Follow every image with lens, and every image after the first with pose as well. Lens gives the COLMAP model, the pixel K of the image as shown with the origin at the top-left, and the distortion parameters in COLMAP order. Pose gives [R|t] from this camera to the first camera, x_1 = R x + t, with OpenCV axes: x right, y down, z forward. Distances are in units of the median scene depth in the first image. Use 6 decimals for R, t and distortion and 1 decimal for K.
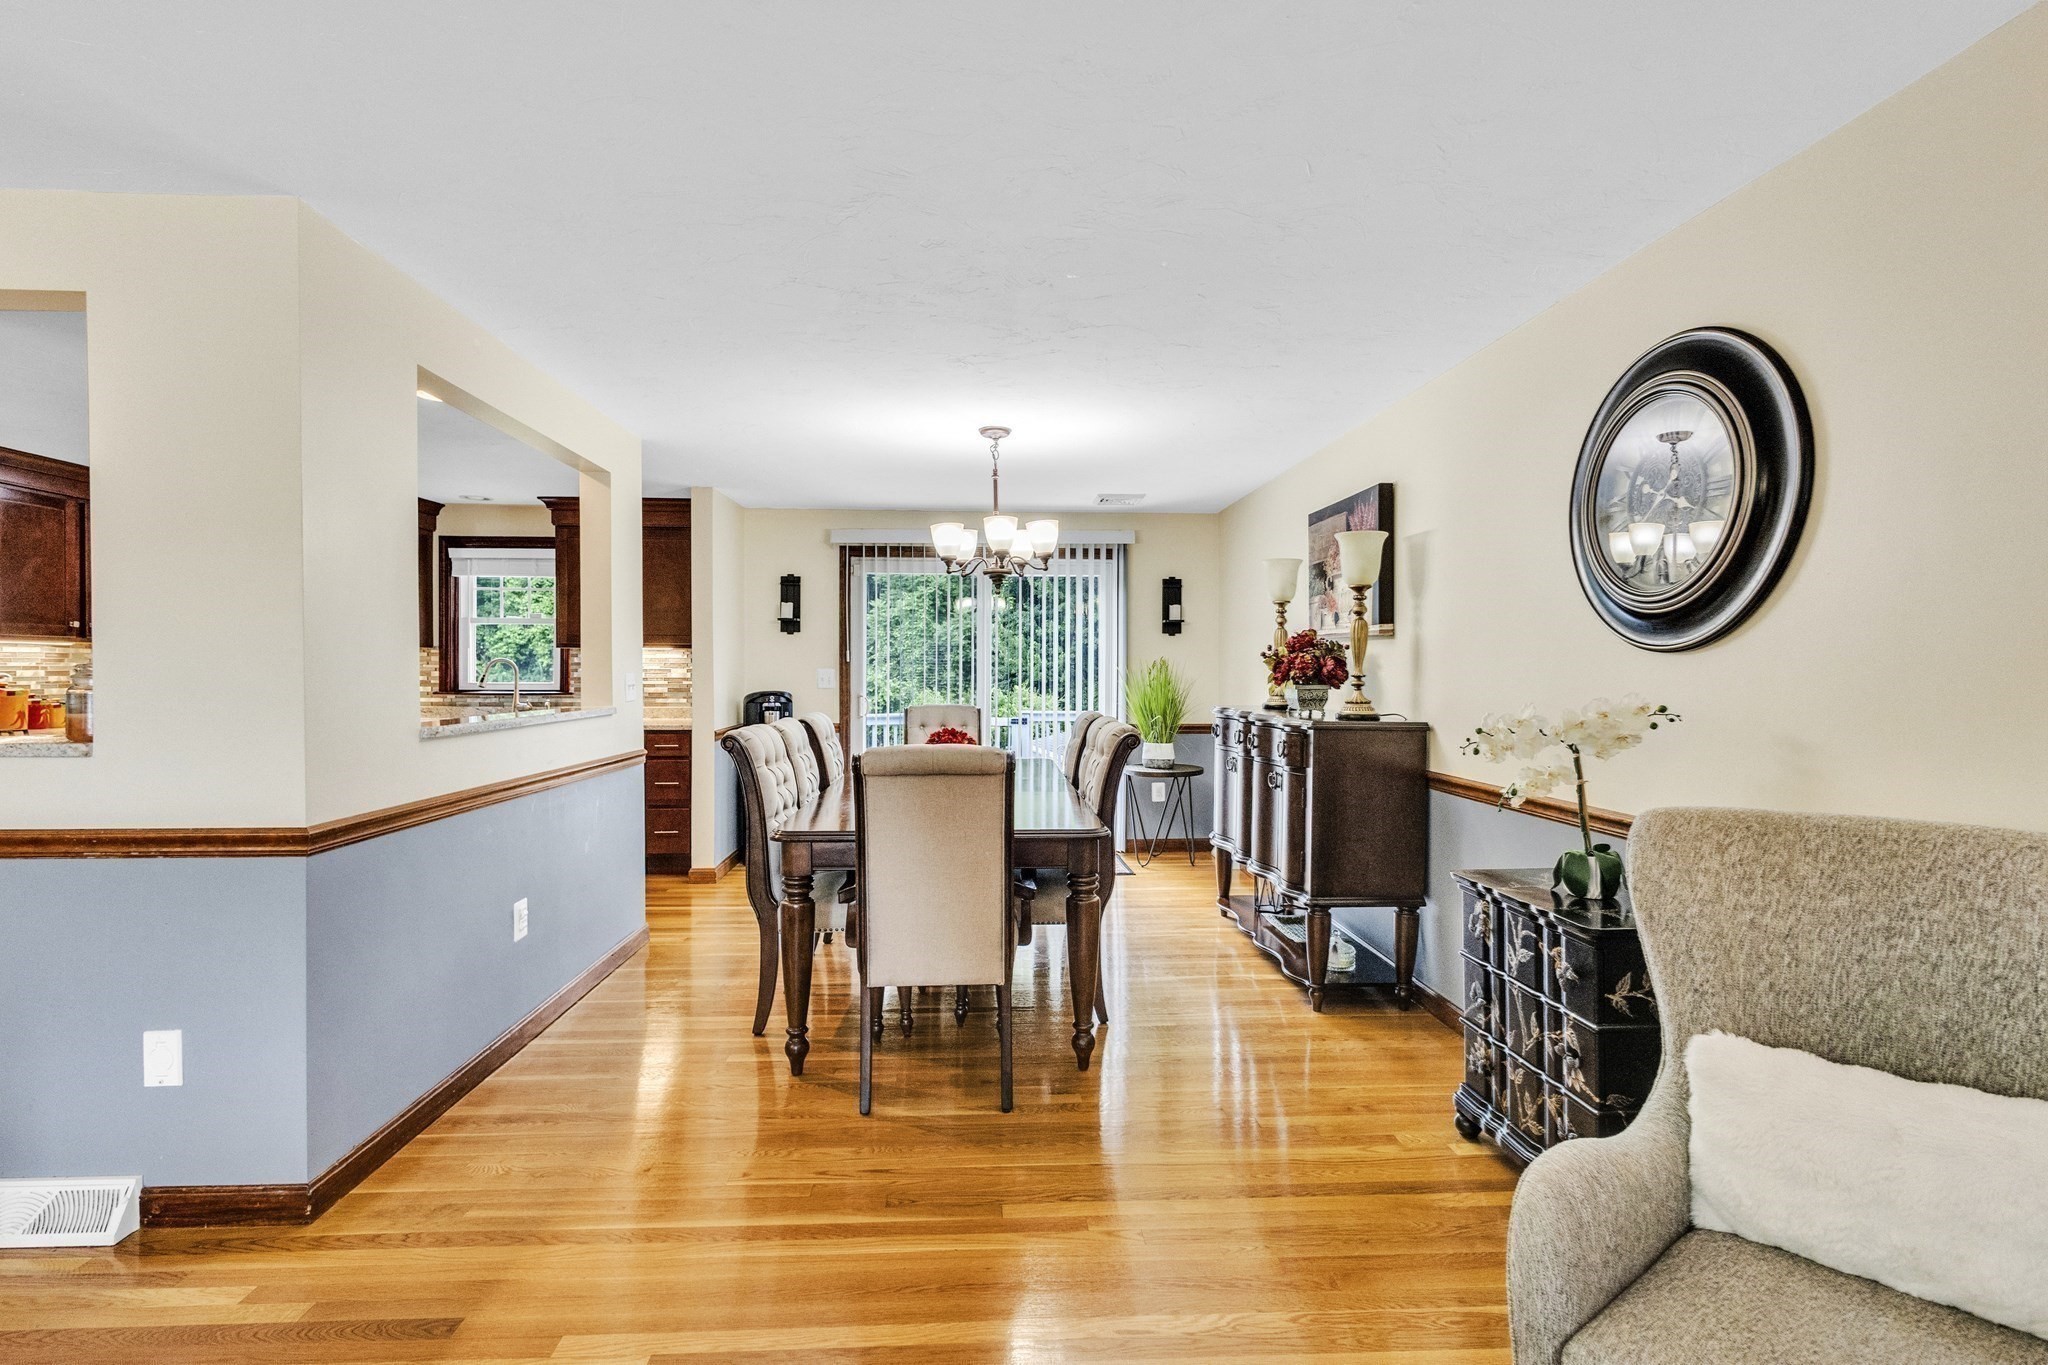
lens RADIAL K [[946.4, 0, 1015.4], [0, 946.4, 674.3], [0, 0, 1]] dist [0.013280, -0.004888]
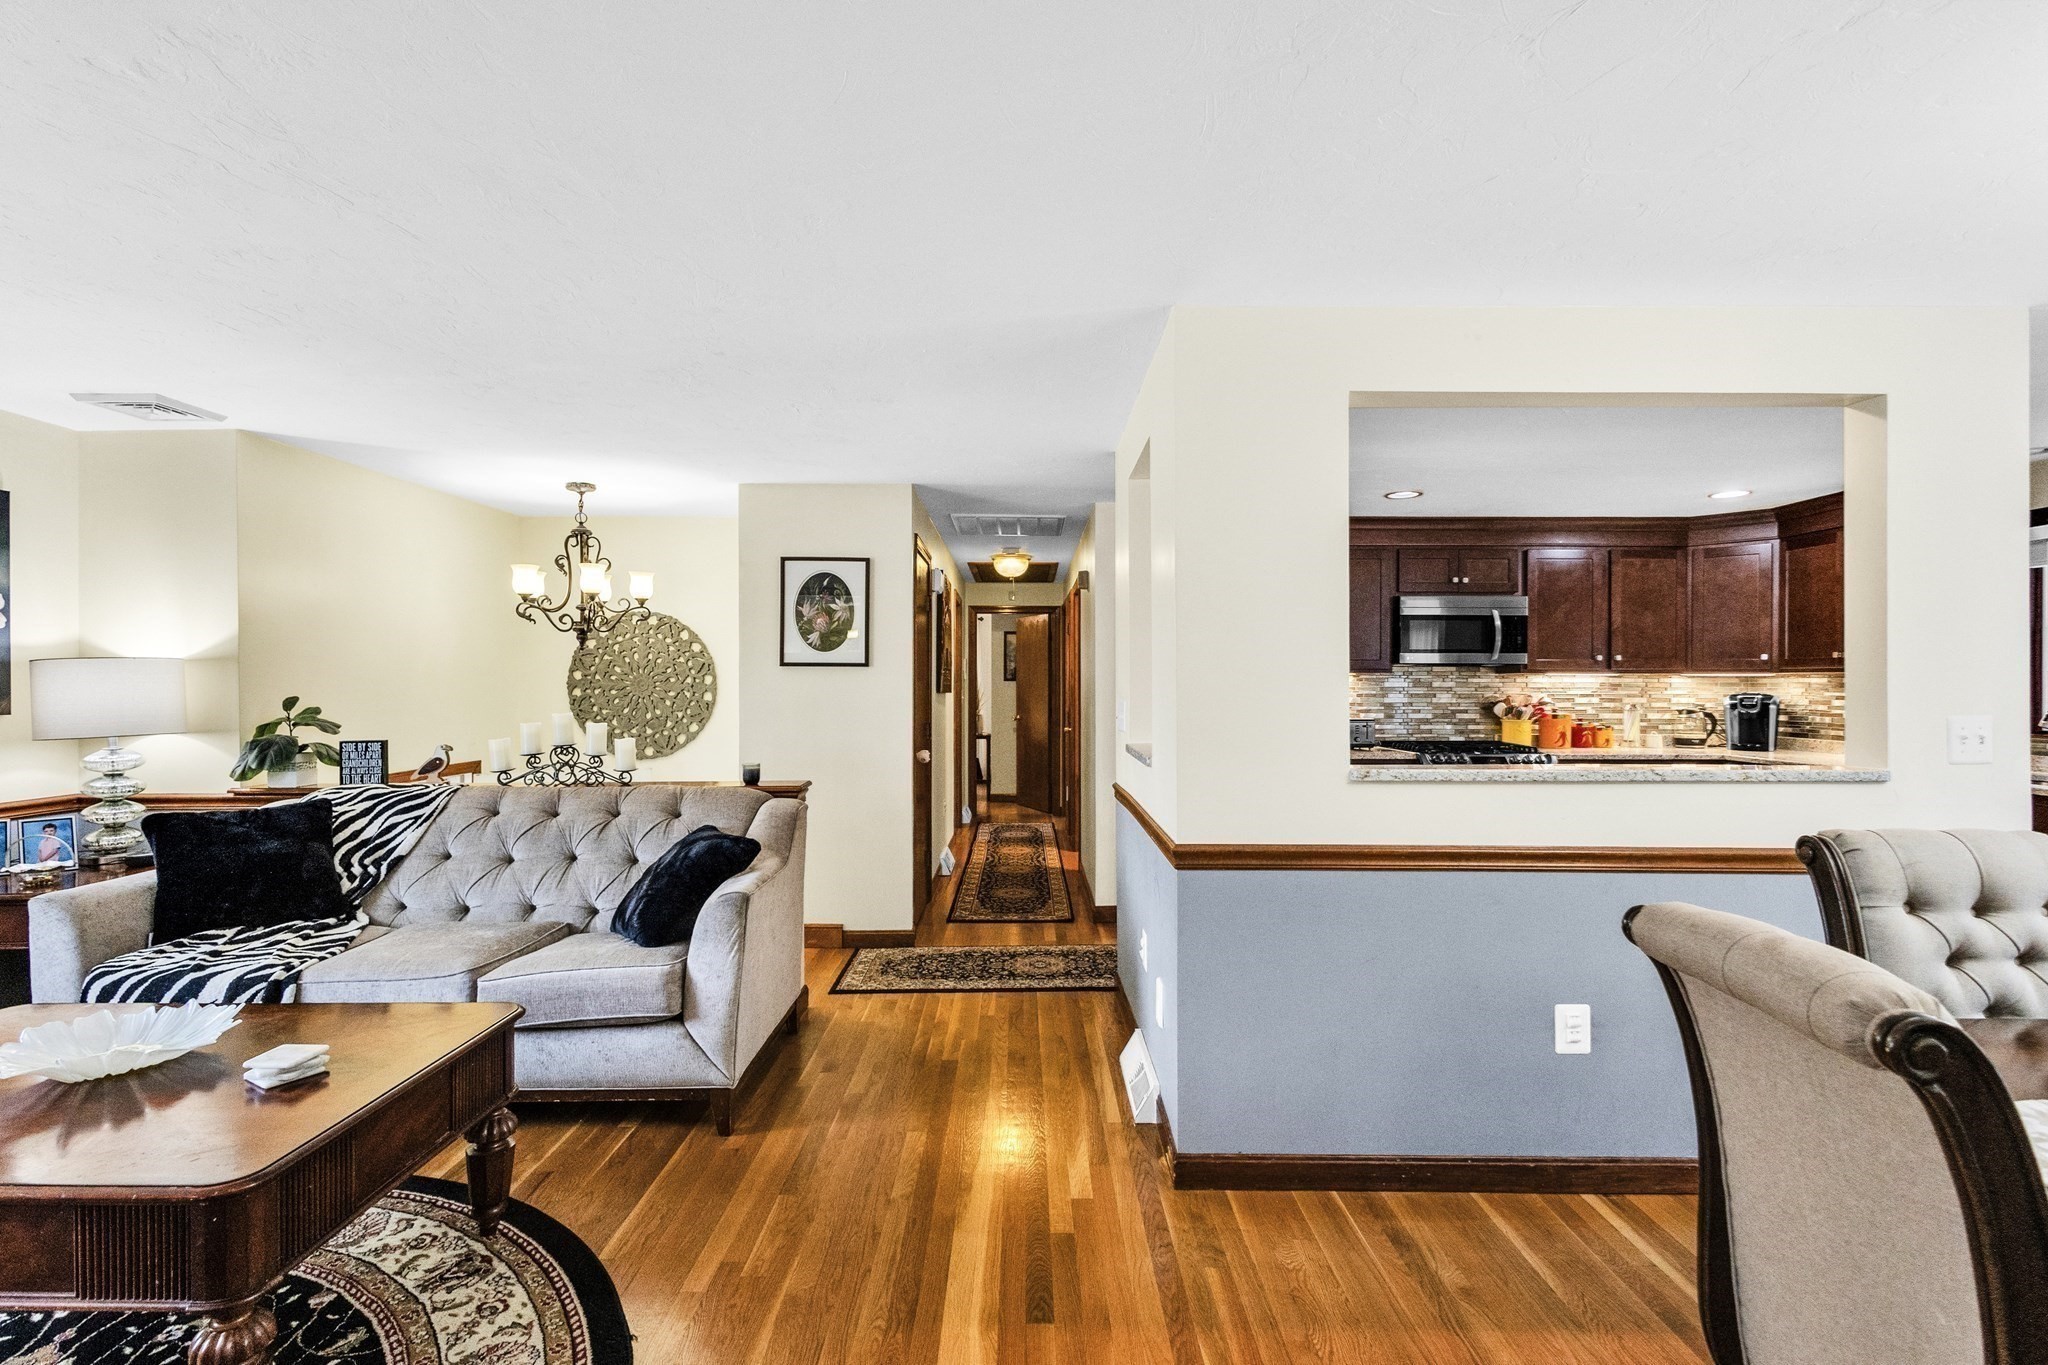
lens RADIAL K [[946.4, 0, 1026.1], [0, 946.4, 688.8], [0, 0, 1]] dist [0.013280, -0.004888]
pose [[-0.050391, 0.002977, -0.998725, 0.220719], [-0.008260, 0.999960, 0.003397, -0.016891], [0.998695, 0.008421, -0.050364, 0.464570]]
